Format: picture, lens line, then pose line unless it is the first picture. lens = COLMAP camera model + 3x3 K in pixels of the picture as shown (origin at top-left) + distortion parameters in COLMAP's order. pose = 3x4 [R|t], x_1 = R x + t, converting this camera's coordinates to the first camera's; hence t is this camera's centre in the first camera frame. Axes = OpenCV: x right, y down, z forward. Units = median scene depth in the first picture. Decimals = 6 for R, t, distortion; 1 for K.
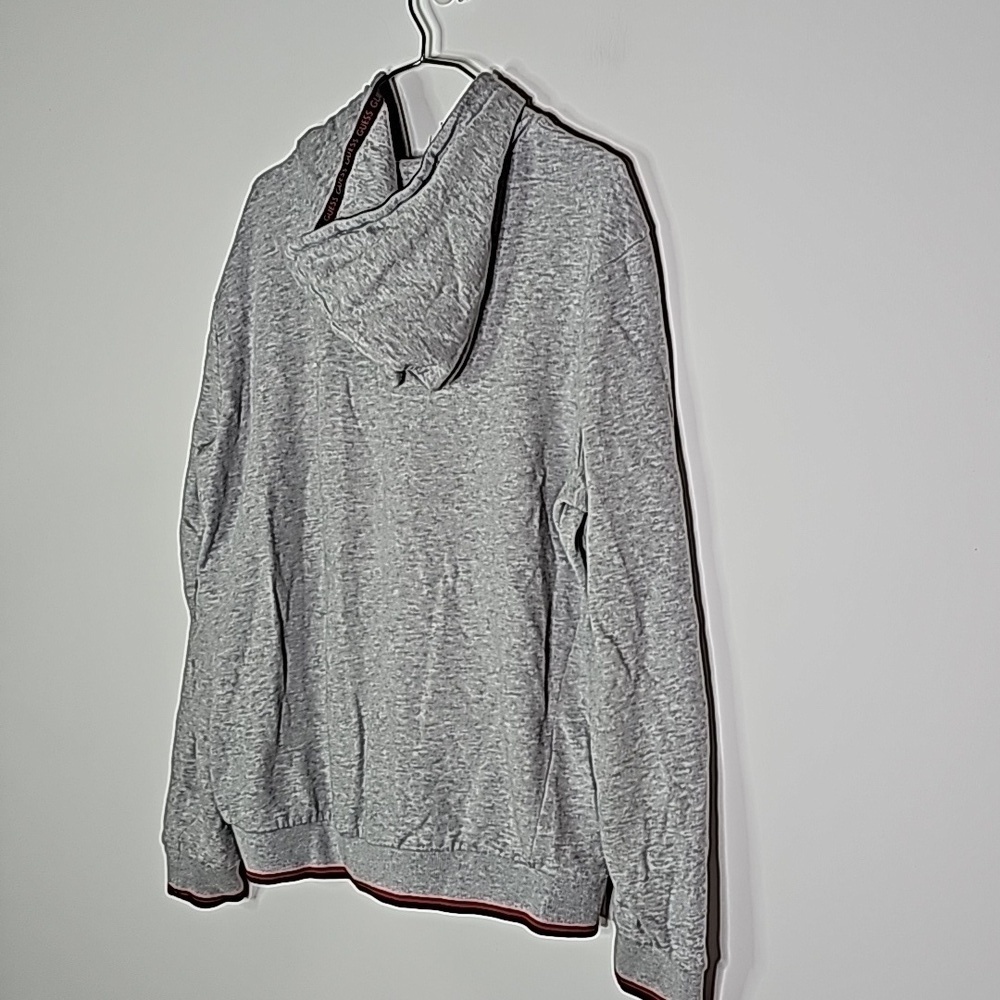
lens RADIAL K [[1637.6, 0, 500.0], [0, 1637.6, 500.0], [0, 0, 1]] dist [0.290144, -1.434746]
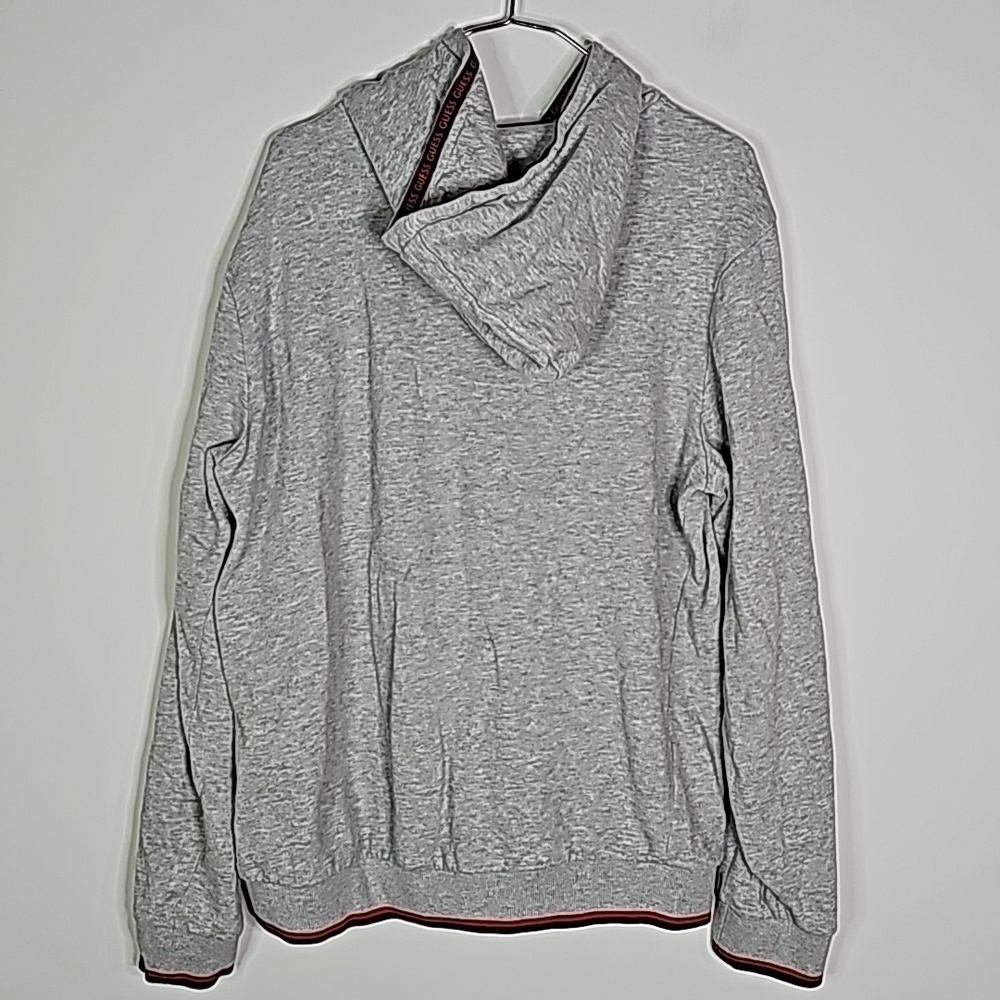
lens RADIAL K [[1637.6, 0, 500.0], [0, 1637.6, 500.0], [0, 0, 1]] dist [0.290144, -1.434746]
pose [[0.831824, -0.055699, 0.552238, -0.586537], [0.047459, 0.998446, 0.029216, -0.025960], [-0.553007, 0.001906, 0.833174, 0.235495]]
